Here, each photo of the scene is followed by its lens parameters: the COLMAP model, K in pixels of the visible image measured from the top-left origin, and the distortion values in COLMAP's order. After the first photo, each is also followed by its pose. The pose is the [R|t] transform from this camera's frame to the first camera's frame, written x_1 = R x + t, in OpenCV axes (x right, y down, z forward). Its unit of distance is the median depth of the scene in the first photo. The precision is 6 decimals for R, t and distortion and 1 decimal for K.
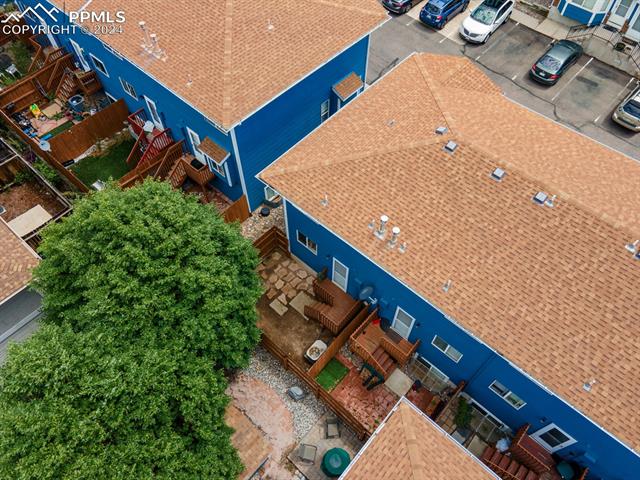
lens RADIAL K [[474.4, 0, 320.0], [0, 474.4, 240.0], [0, 0, 1]] dist [0.068868, -0.058076]
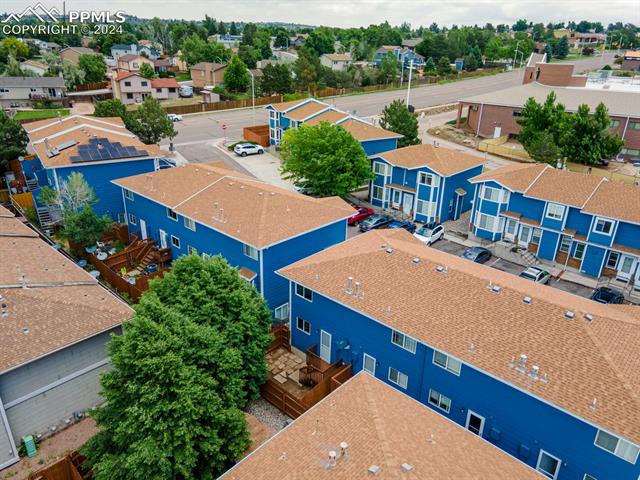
lens RADIAL K [[468.1, 0, 320.0], [0, 468.1, 240.0], [0, 0, 1]] dist [0.035787, 0.008403]
pose [[0.999622, 0.026479, -0.007431, 0.025208], [-0.026207, 0.835210, -0.549307, 0.534247], [-0.008338, 0.549294, 0.835588, -0.329299]]
